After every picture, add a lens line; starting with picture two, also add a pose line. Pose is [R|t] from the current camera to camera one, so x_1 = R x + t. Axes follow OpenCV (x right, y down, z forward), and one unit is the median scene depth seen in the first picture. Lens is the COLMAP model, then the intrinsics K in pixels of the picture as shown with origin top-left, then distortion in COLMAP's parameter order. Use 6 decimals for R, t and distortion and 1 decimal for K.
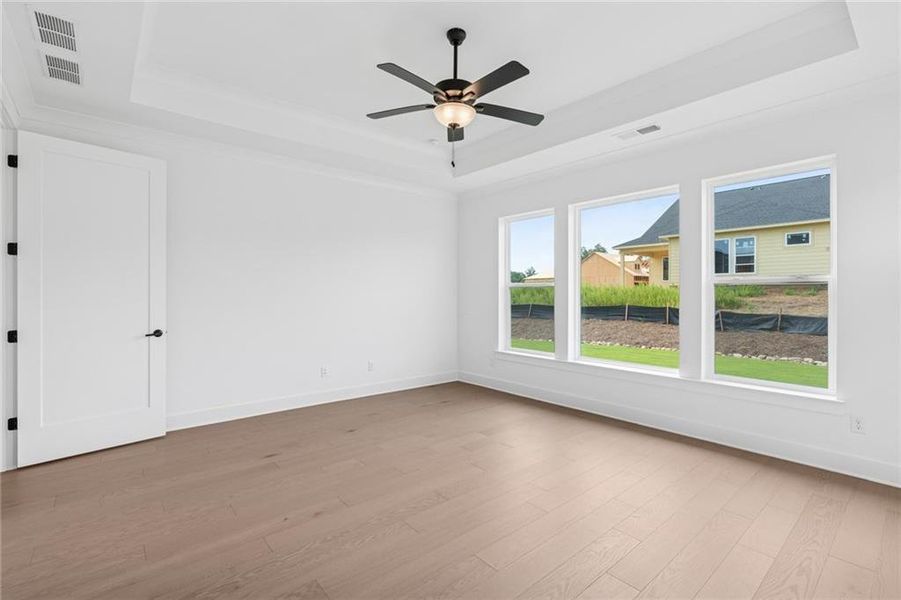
lens RADIAL K [[405.6, 0, 449.3], [0, 405.6, 295.5], [0, 0, 1]] dist [-0.000357, -0.000082]
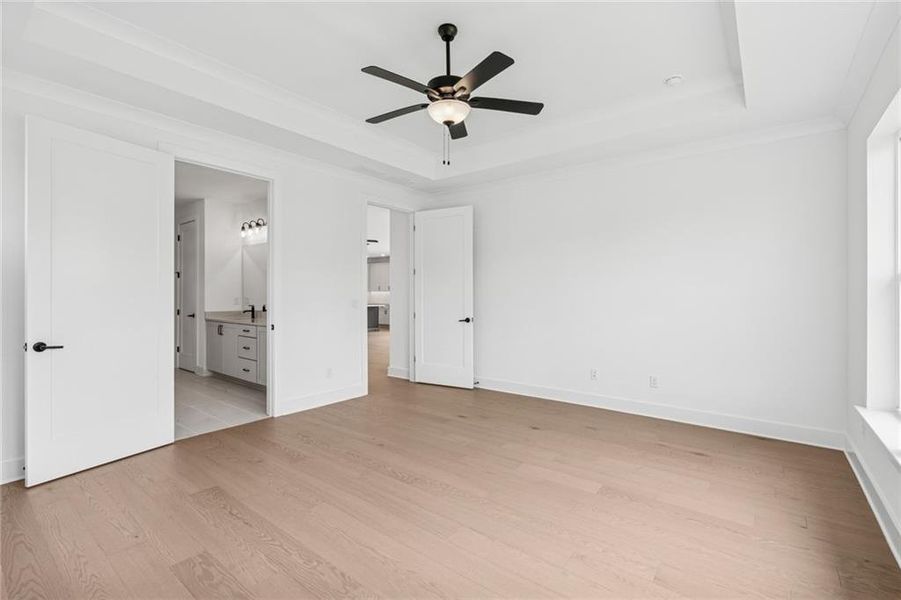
lens RADIAL K [[405.6, 0, 449.3], [0, 405.6, 295.5], [0, 0, 1]] dist [-0.000357, -0.000082]
pose [[0.199663, 0.002017, -0.979863, 0.826616], [0.001816, 0.999995, 0.002429, -0.004159], [0.979863, -0.002265, 0.199658, 0.675682]]
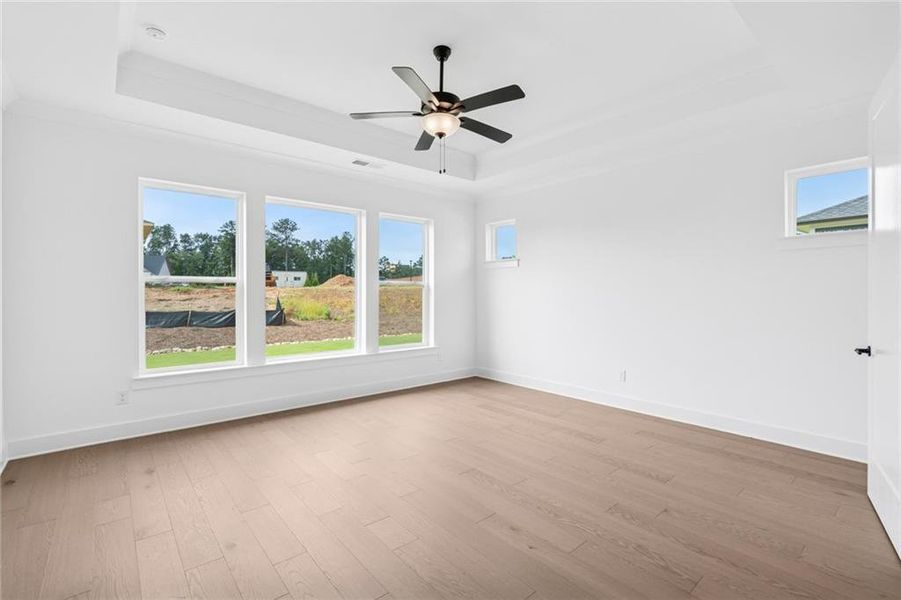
lens RADIAL K [[405.6, 0, 449.3], [0, 405.6, 295.5], [0, 0, 1]] dist [-0.000357, -0.000082]
pose [[0.008405, -0.005367, 0.999950, -0.887435], [-0.001695, 0.999984, 0.005381, -0.001203], [-0.999963, -0.001740, 0.008396, 0.808580]]
